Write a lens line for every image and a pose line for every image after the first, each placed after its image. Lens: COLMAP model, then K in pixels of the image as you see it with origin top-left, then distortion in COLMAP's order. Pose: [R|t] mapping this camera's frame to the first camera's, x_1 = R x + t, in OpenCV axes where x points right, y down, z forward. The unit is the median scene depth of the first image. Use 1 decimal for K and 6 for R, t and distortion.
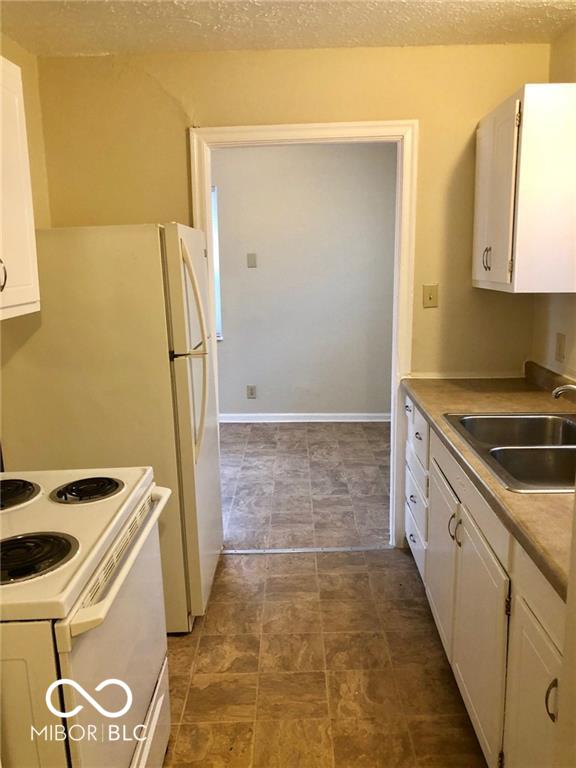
lens RADIAL K [[612.1, 0, 288.0], [0, 612.1, 384.0], [0, 0, 1]] dist [-0.004920, -0.002298]
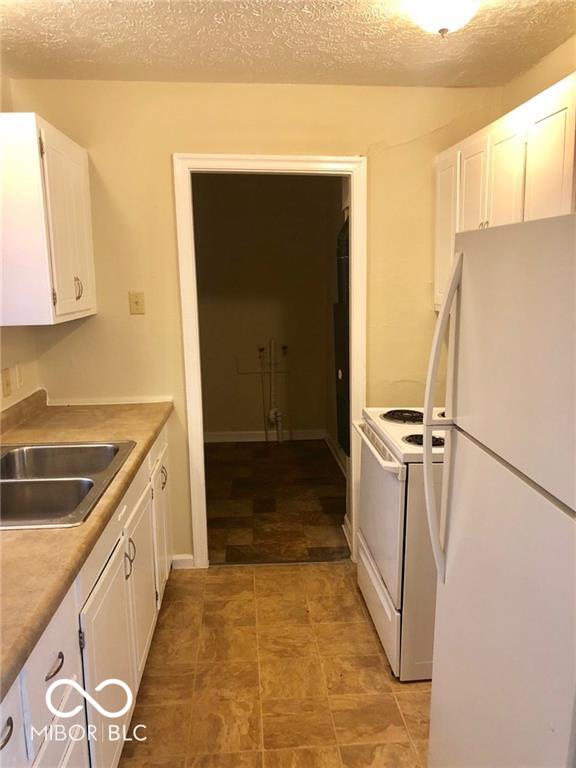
lens RADIAL K [[612.1, 0, 288.0], [0, 612.1, 384.0], [0, 0, 1]] dist [-0.004920, -0.002298]
pose [[-0.996280, 0.049190, -0.070757, 0.067940], [0.019524, 0.928574, 0.370634, -0.384551], [0.083934, 0.367873, -0.926080, 1.787870]]
